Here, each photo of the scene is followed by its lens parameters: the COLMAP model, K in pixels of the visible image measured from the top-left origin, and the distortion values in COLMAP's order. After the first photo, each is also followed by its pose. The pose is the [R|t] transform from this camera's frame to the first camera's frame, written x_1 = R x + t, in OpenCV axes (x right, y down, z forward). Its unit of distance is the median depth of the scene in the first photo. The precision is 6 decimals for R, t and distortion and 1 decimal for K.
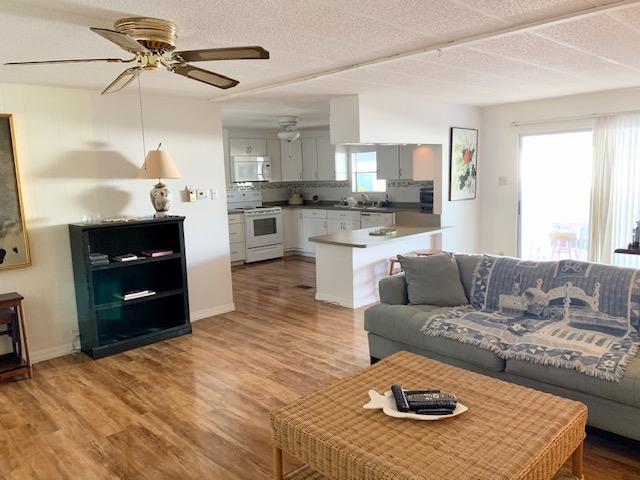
lens RADIAL K [[492.7, 0, 321.7], [0, 492.7, 235.5], [0, 0, 1]] dist [0.051982, -0.080704]
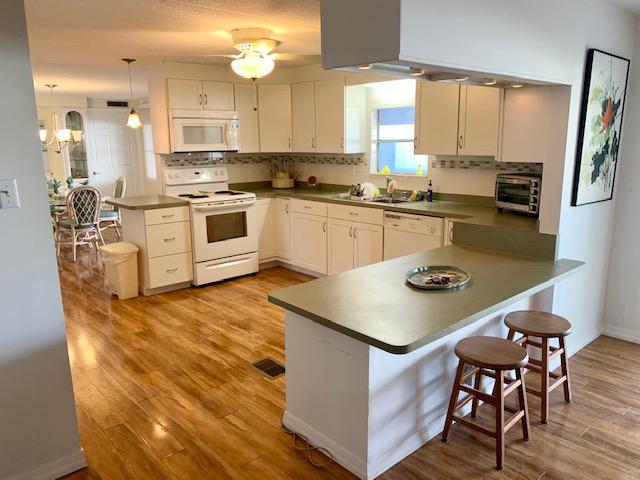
lens RADIAL K [[492.7, 0, 321.7], [0, 492.7, 235.5], [0, 0, 1]] dist [0.051982, -0.080704]
pose [[0.999212, 0.027330, -0.028779, 0.022223], [-0.025286, 0.997286, 0.069141, -0.054140], [0.030590, -0.068359, 0.997192, 0.399285]]
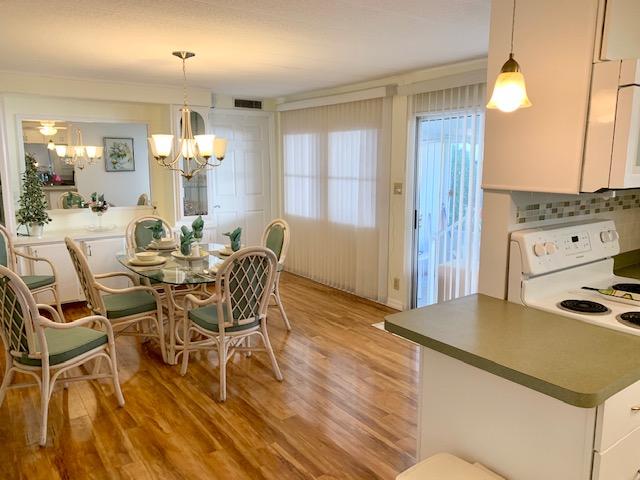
lens RADIAL K [[492.7, 0, 321.7], [0, 492.7, 235.5], [0, 0, 1]] dist [0.051982, -0.080704]
pose [[0.991119, 0.050486, -0.123024, -0.266204], [-0.046799, 0.998370, 0.032677, -0.091592], [0.124474, -0.026629, 0.991866, 0.788030]]
